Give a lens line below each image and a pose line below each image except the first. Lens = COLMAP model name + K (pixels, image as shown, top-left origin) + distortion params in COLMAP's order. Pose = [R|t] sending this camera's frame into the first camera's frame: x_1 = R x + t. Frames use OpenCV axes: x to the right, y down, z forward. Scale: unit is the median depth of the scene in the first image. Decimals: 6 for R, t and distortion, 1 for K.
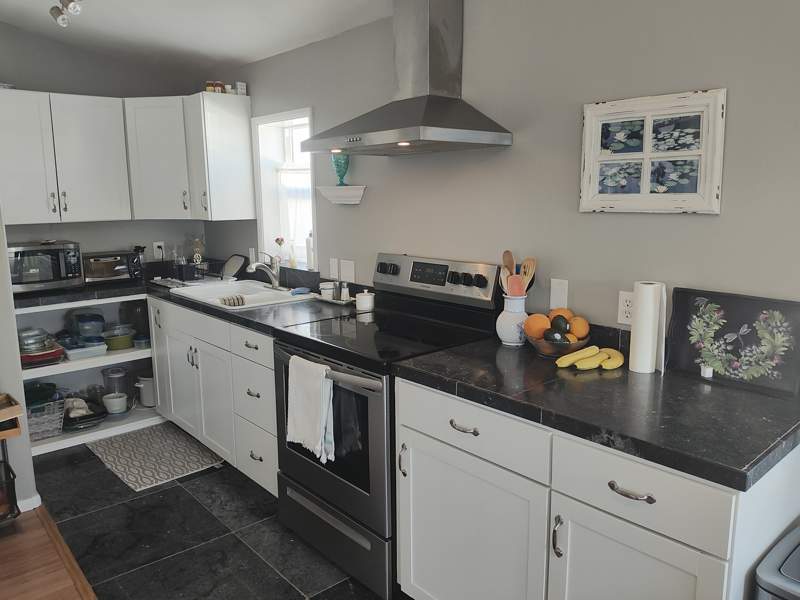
lens RADIAL K [[602.6, 0, 400.8], [0, 602.6, 298.3], [0, 0, 1]] dist [0.024560, -0.093987]
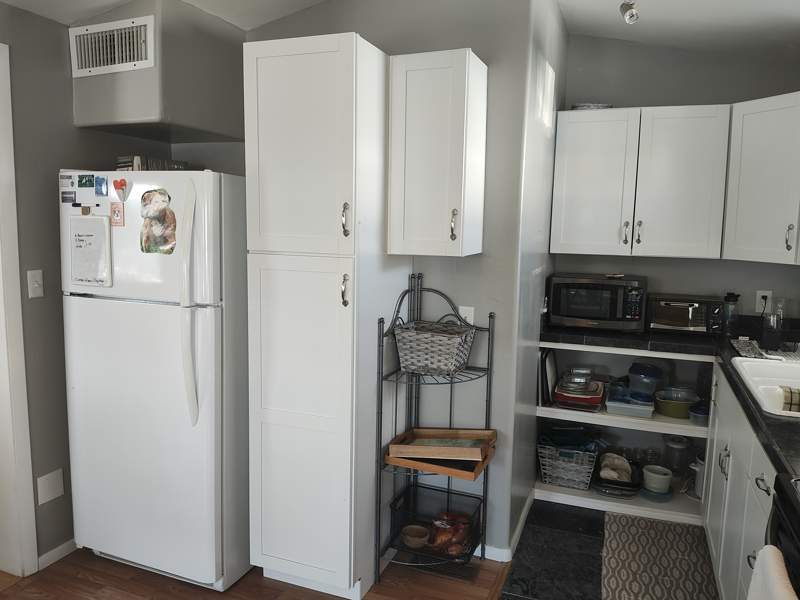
lens RADIAL K [[602.6, 0, 398.6], [0, 602.6, 297.8], [0, 0, 1]] dist [0.024560, -0.093987]
pose [[0.451864, 0.125724, -0.883183, 0.062752], [-0.175672, 0.983174, 0.050079, -0.050081], [0.874619, 0.132522, 0.466347, 0.301122]]
